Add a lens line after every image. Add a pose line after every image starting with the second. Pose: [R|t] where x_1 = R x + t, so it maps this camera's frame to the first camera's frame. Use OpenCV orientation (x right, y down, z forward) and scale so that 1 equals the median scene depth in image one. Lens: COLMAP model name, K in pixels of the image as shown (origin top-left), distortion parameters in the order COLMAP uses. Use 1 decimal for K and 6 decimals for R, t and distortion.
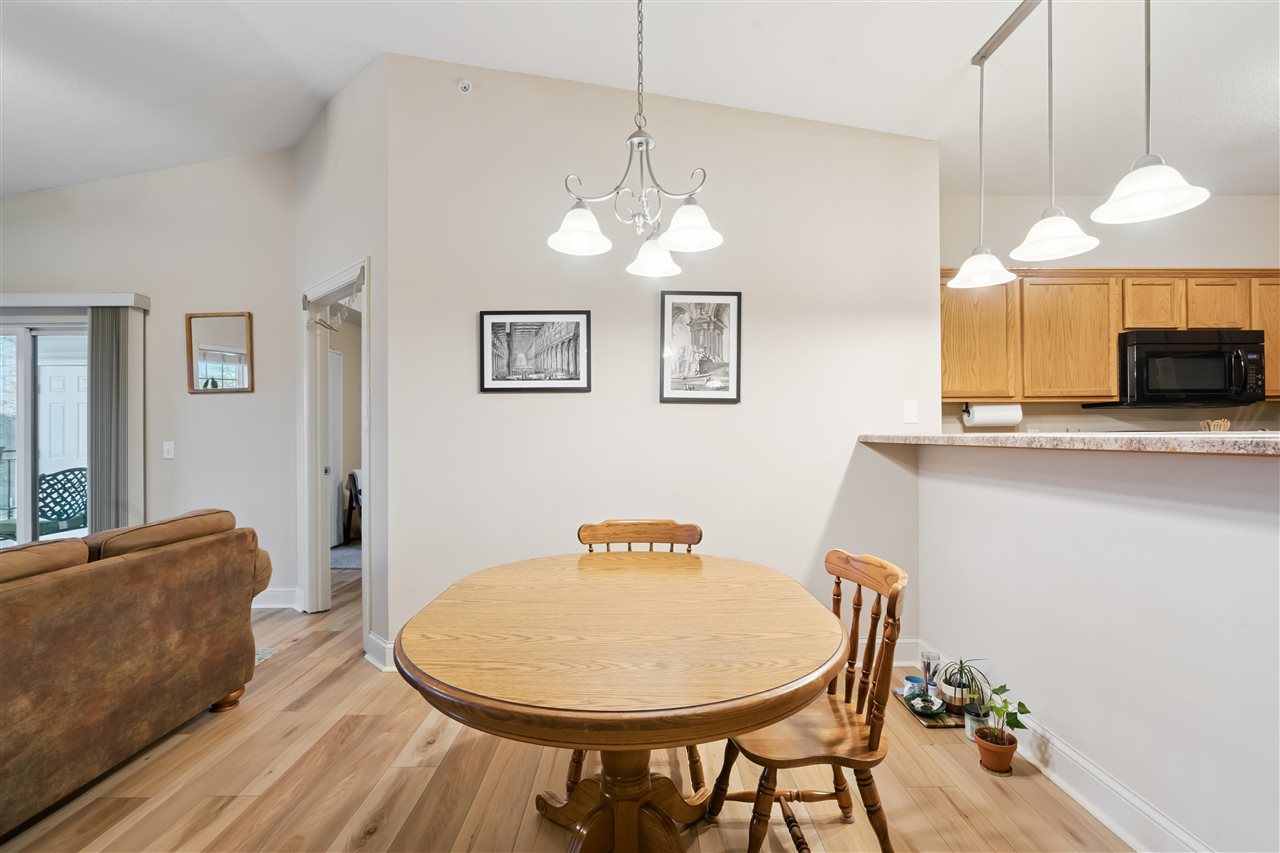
lens RADIAL K [[595.8, 0, 663.1], [0, 595.8, 431.8], [0, 0, 1]] dist [-0.010610, 0.000633]
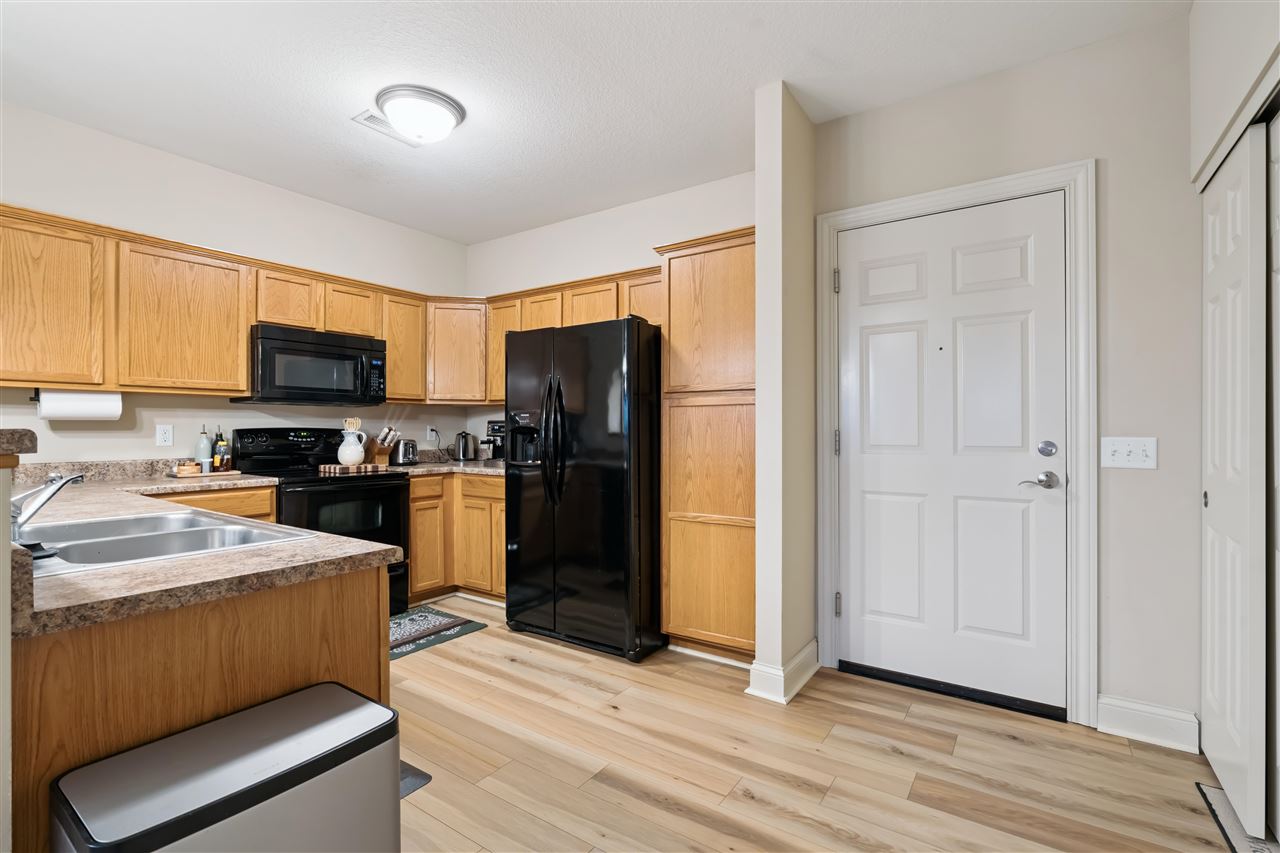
lens RADIAL K [[595.8, 0, 626.3], [0, 595.8, 422.5], [0, 0, 1]] dist [-0.010610, 0.000633]
pose [[0.592876, 0.016085, 0.805133, 0.363440], [-0.012205, 0.999865, -0.010988, -0.006149], [-0.805201, -0.003313, 0.592993, -0.056565]]
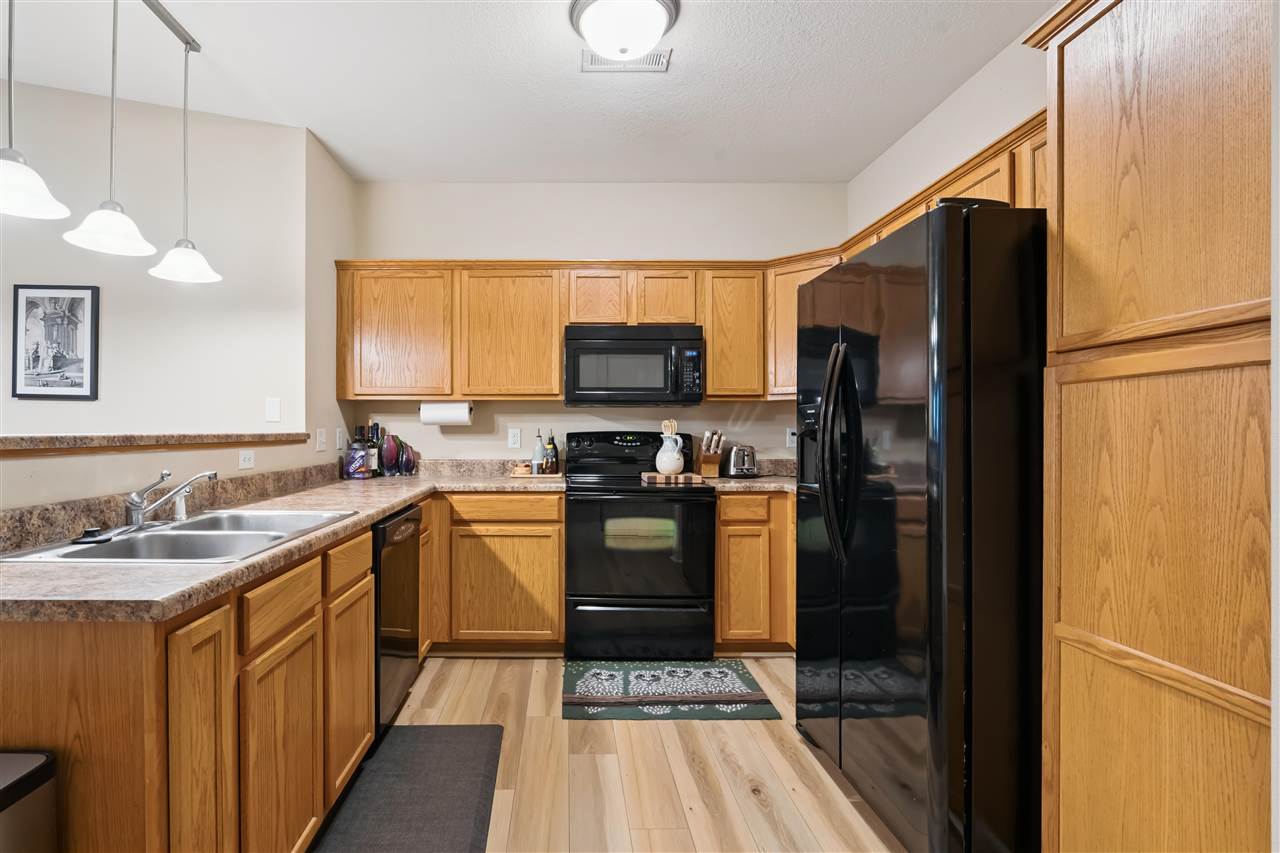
lens RADIAL K [[595.8, 0, 666.6], [0, 595.8, 429.6], [0, 0, 1]] dist [-0.010610, 0.000633]
pose [[0.999887, 0.007182, -0.013202, 0.956052], [-0.007085, 0.999947, 0.007406, -0.012038], [0.013254, -0.007312, 0.999885, 0.042280]]
